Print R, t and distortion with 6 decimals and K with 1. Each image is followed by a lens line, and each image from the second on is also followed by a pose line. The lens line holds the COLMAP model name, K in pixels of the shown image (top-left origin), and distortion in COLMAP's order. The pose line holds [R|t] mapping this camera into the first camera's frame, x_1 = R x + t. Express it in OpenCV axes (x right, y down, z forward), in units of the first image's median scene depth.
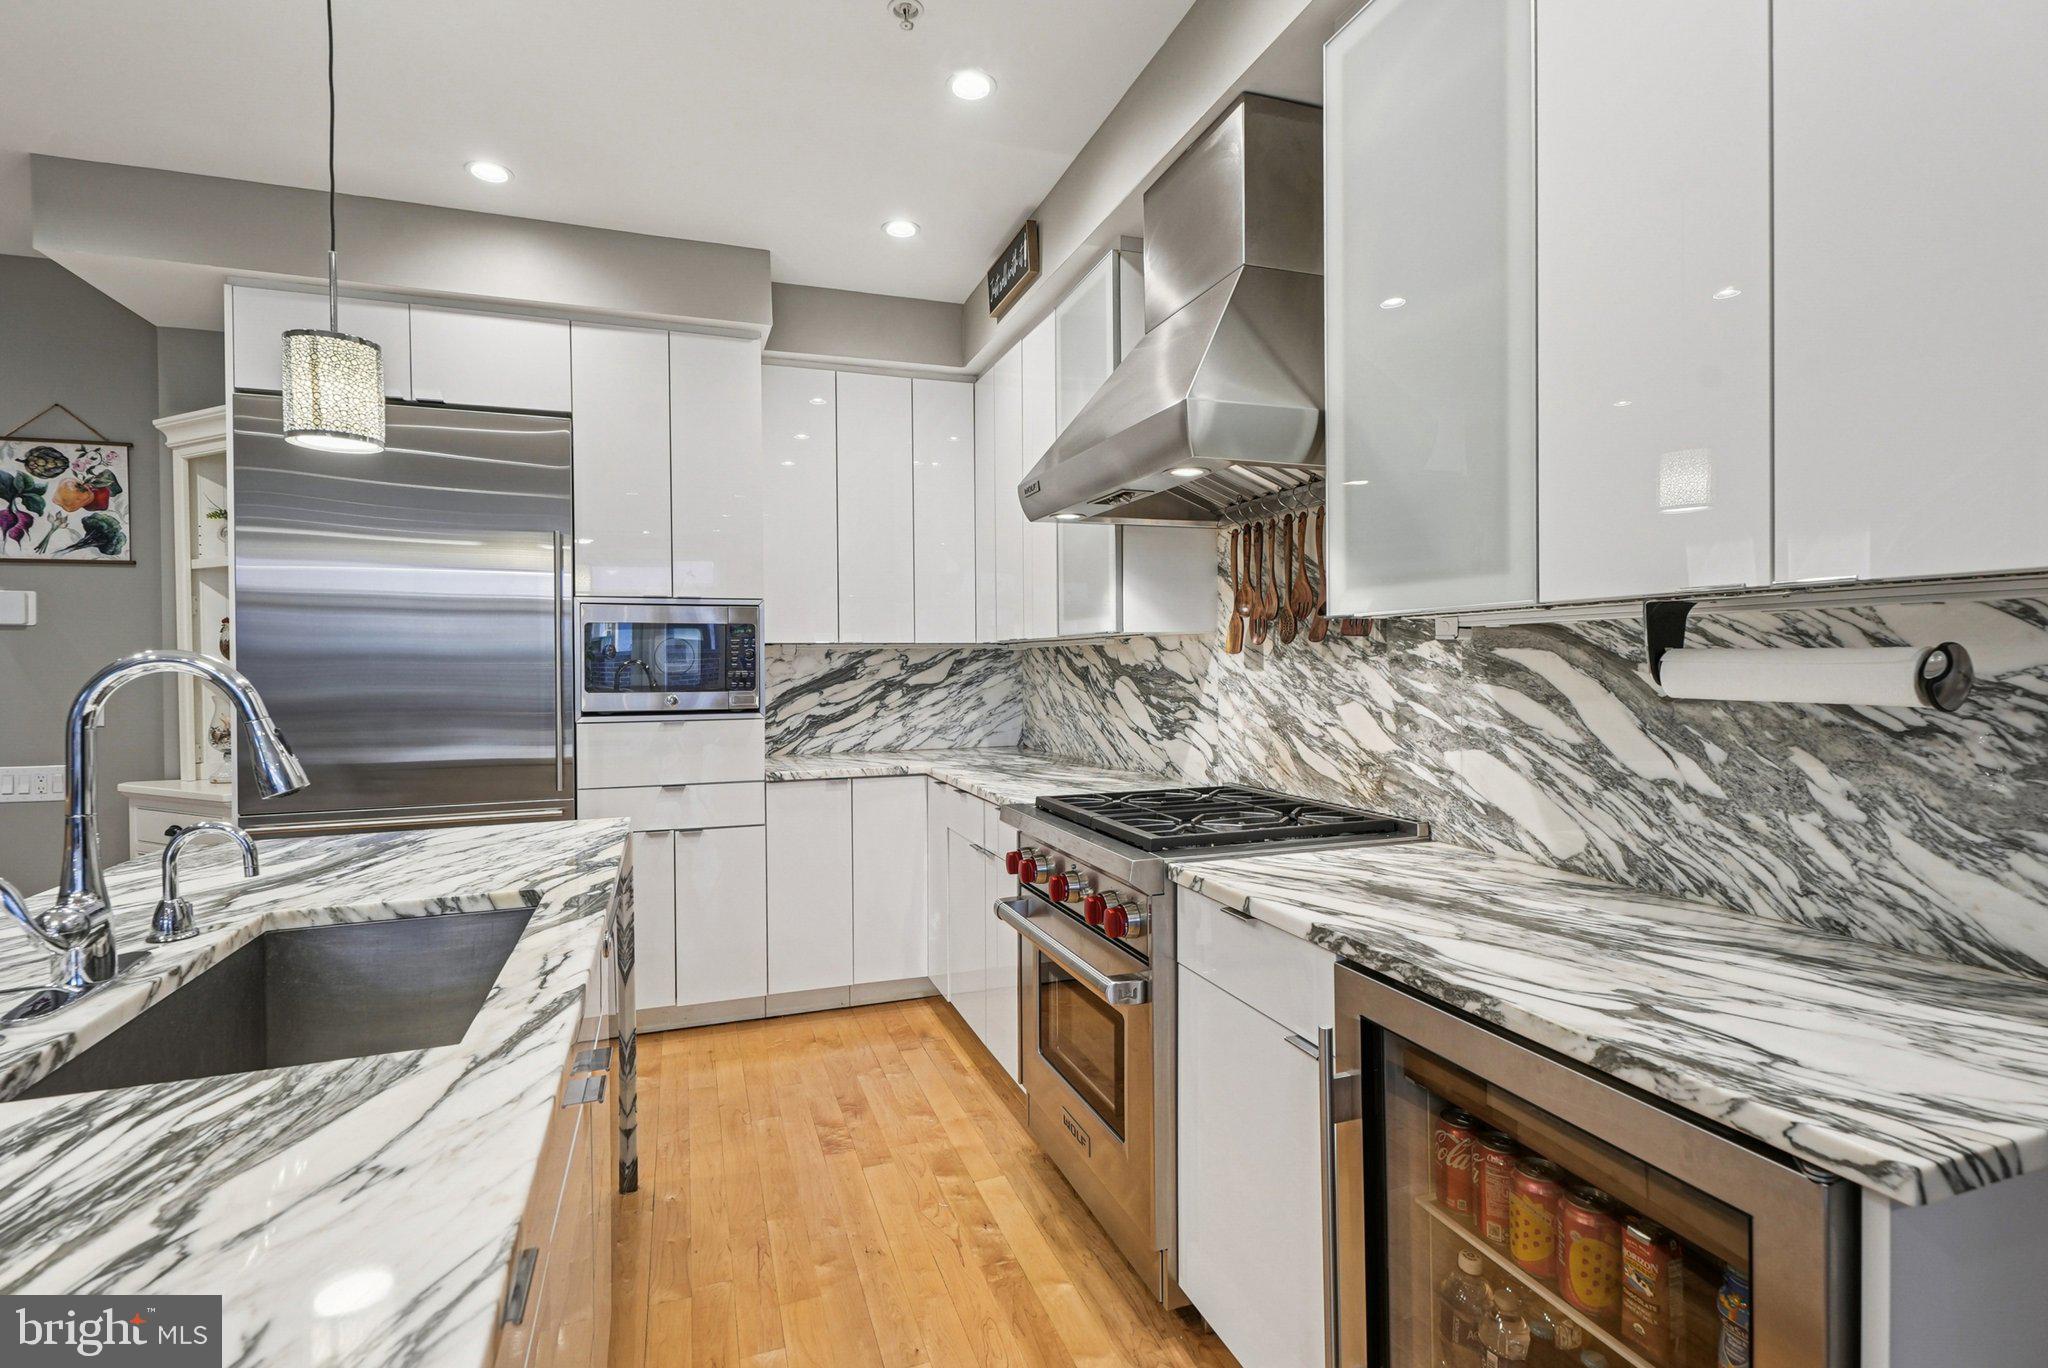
lens RADIAL K [[937.9, 0, 1003.7], [0, 937.9, 668.0], [0, 0, 1]] dist [0.006899, -0.003847]
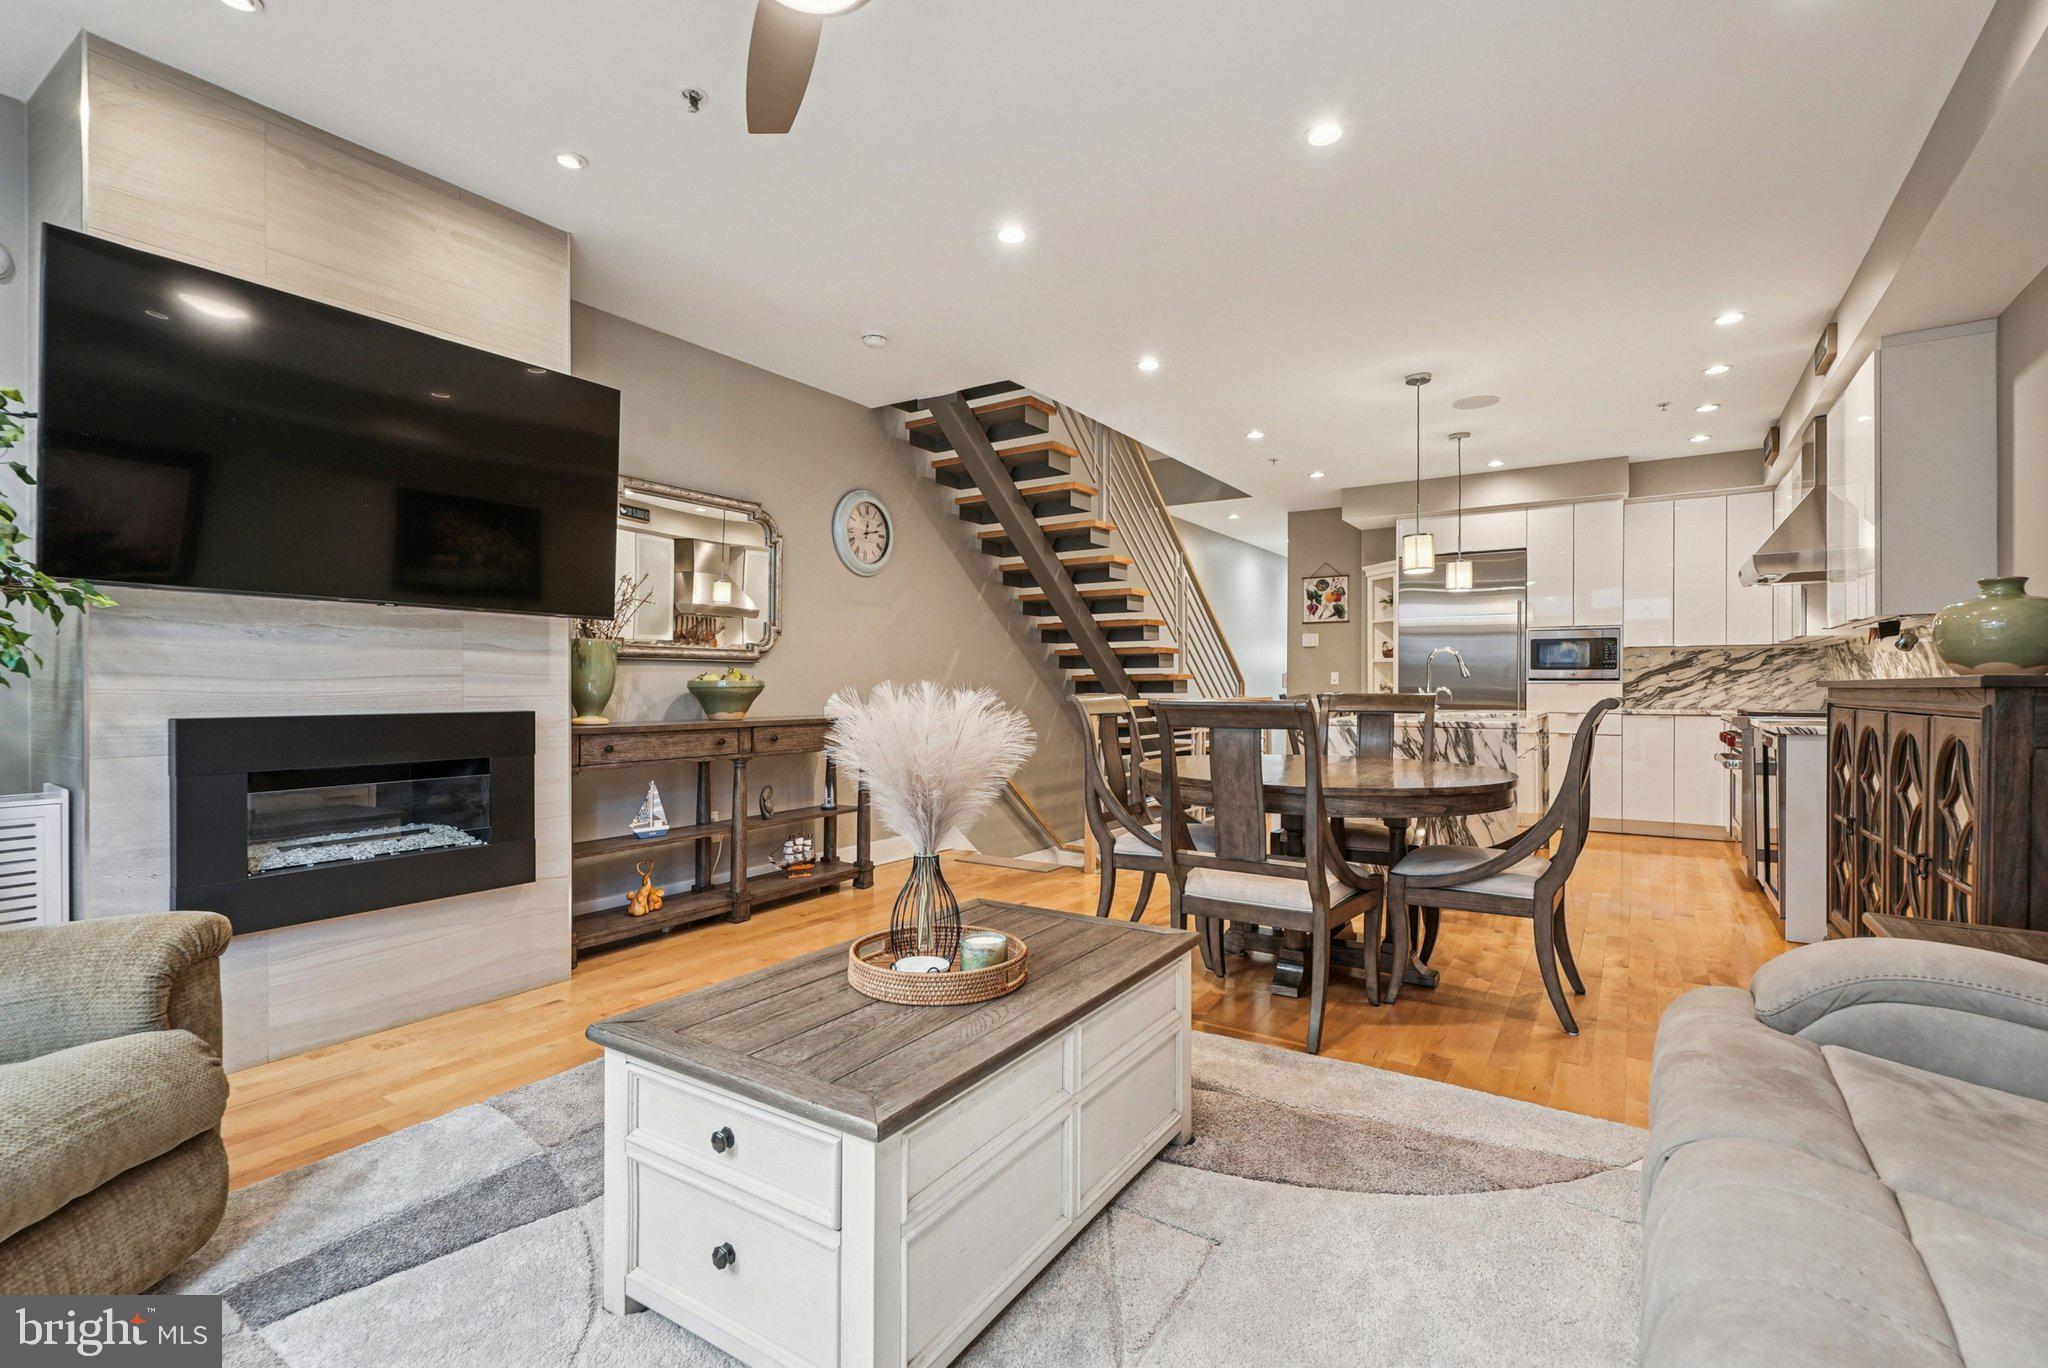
lens RADIAL K [[937.9, 0, 1022.7], [0, 937.9, 684.9], [0, 0, 1]] dist [0.006899, -0.003847]
pose [[0.611500, 0.008505, -0.791199, 0.629682], [-0.008983, 0.999952, 0.003806, 0.067838], [0.791194, 0.004780, 0.611547, -1.431051]]
